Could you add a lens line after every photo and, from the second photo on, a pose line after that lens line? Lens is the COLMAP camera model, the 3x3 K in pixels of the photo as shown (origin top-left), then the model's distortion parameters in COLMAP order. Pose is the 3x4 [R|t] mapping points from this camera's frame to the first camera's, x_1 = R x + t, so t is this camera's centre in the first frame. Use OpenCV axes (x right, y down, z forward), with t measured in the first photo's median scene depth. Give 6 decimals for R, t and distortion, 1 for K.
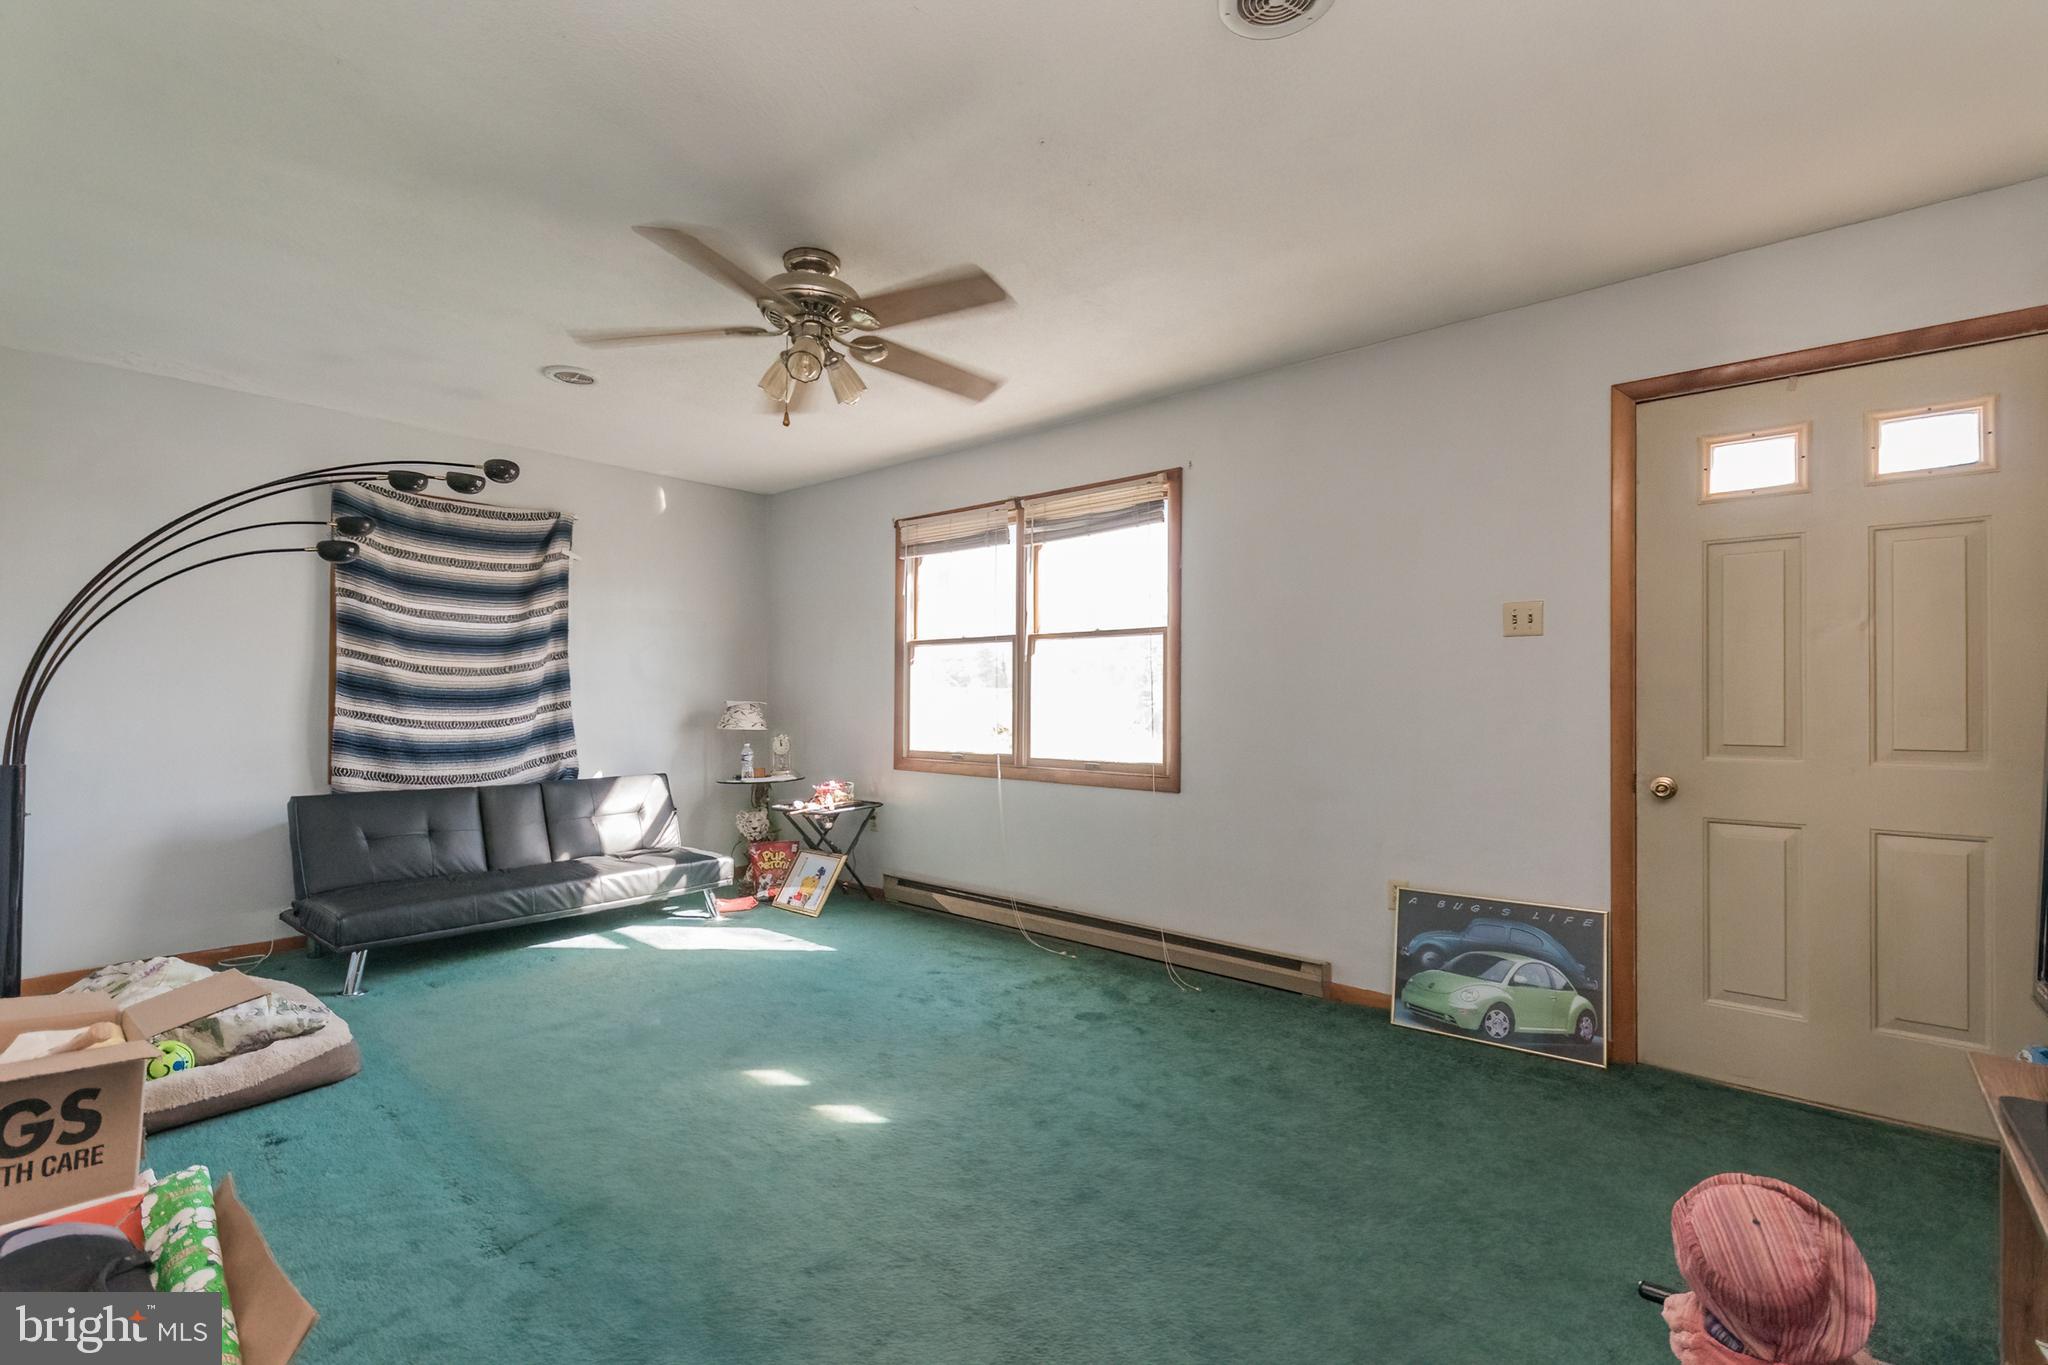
lens RADIAL K [[911.6, 0, 1018.7], [0, 911.6, 694.3], [0, 0, 1]] dist [0.010825, -0.003453]
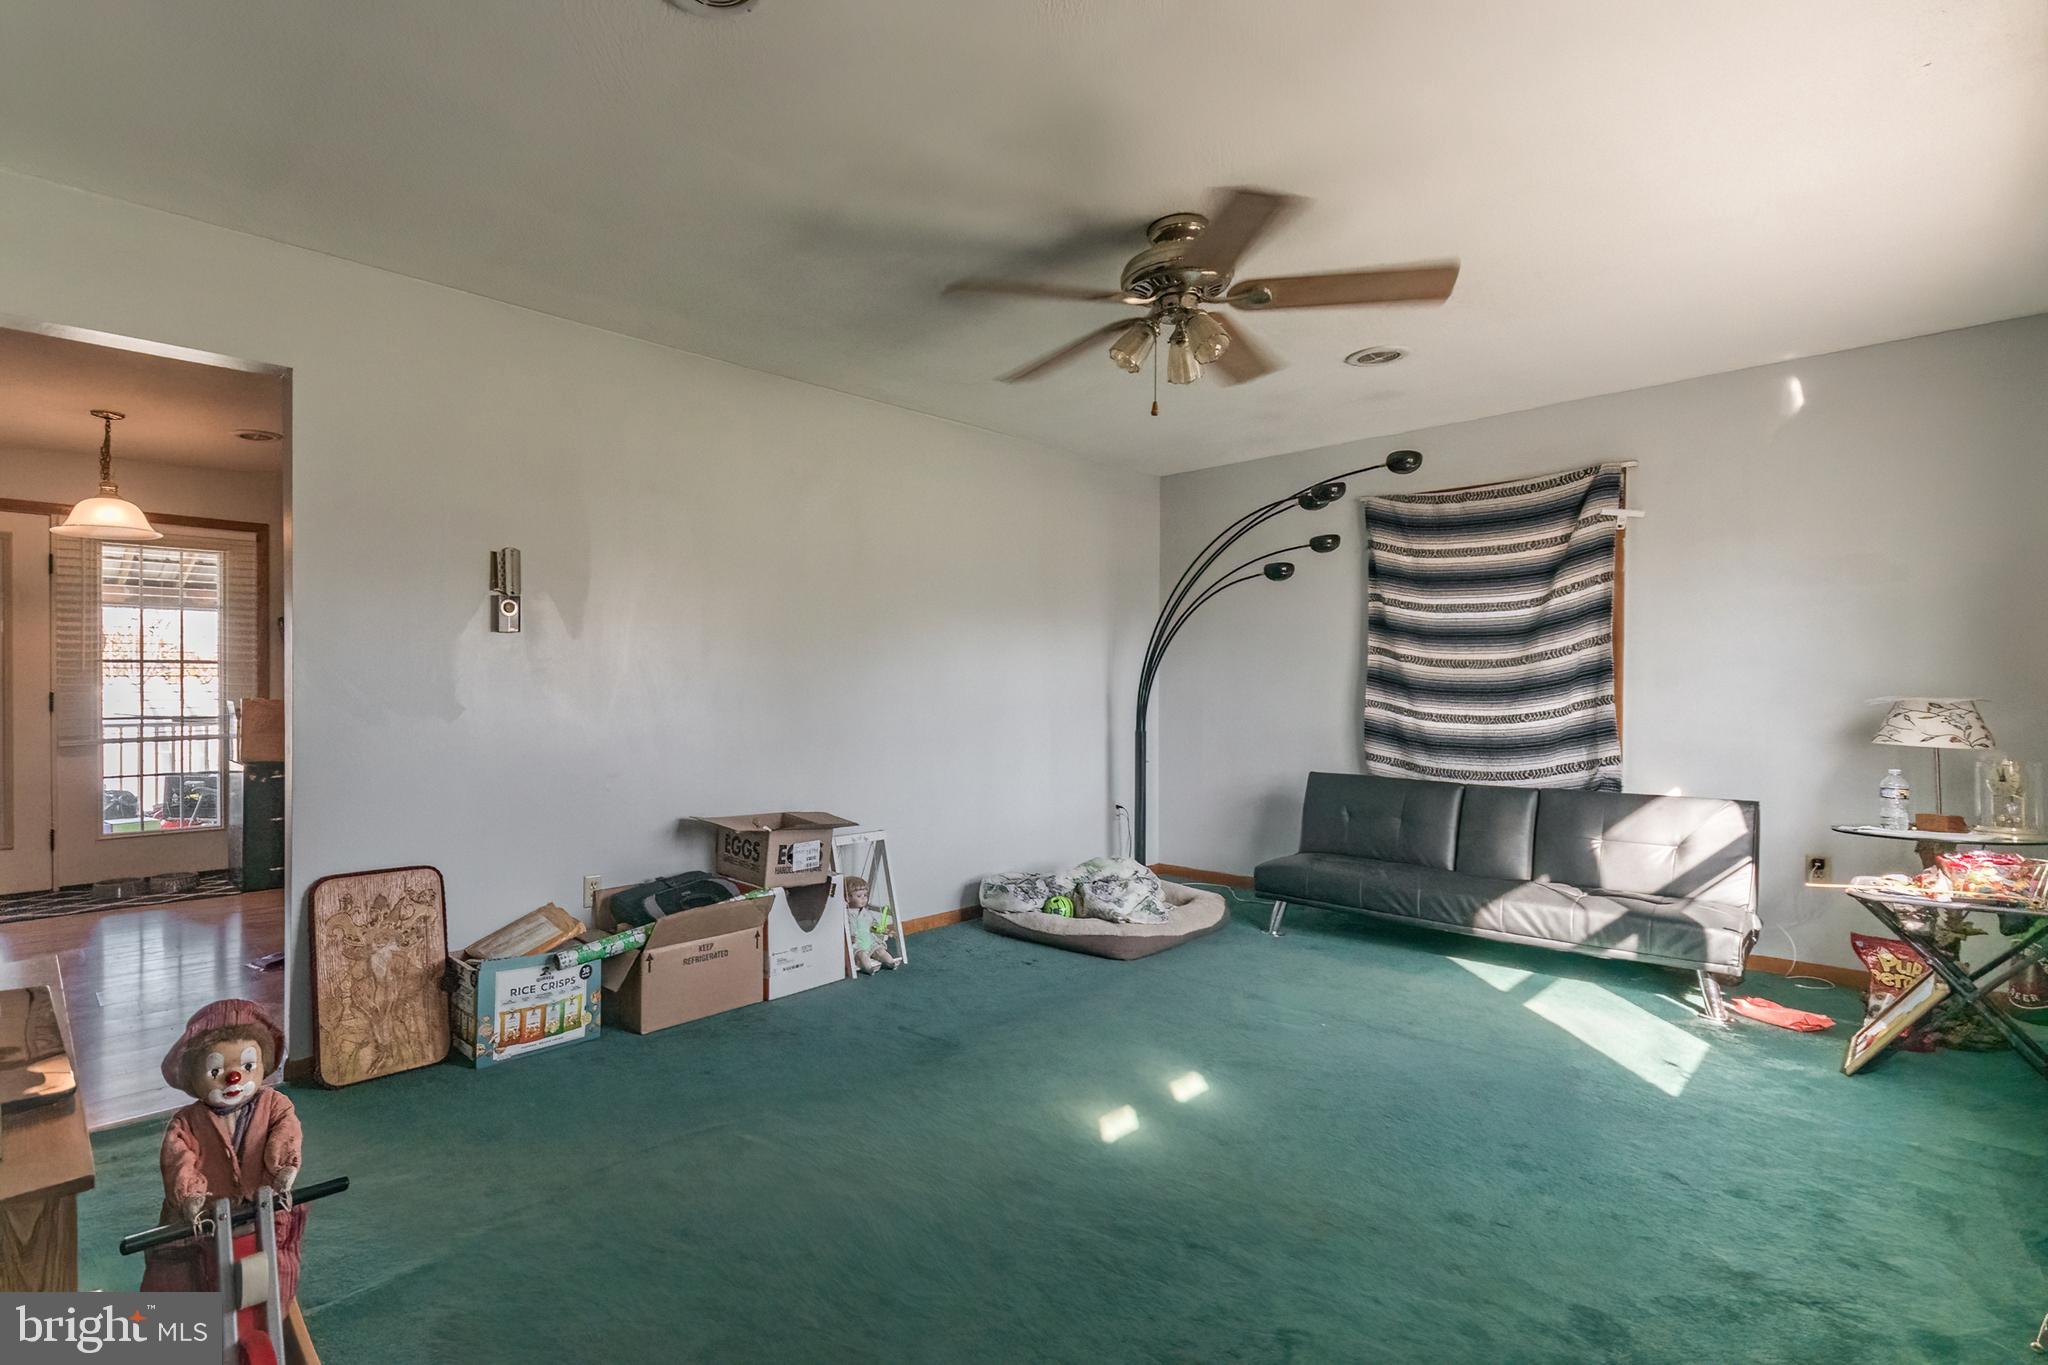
lens RADIAL K [[973.3, 0, 860.5], [0, 973.3, 695.5], [0, 0, 1]] dist [0.005733, 0.000740]
pose [[-0.142922, 0.003985, -0.989726, 0.513827], [0.003843, 0.999987, 0.003471, 0.002339], [0.989727, -0.003307, -0.142935, 0.521092]]
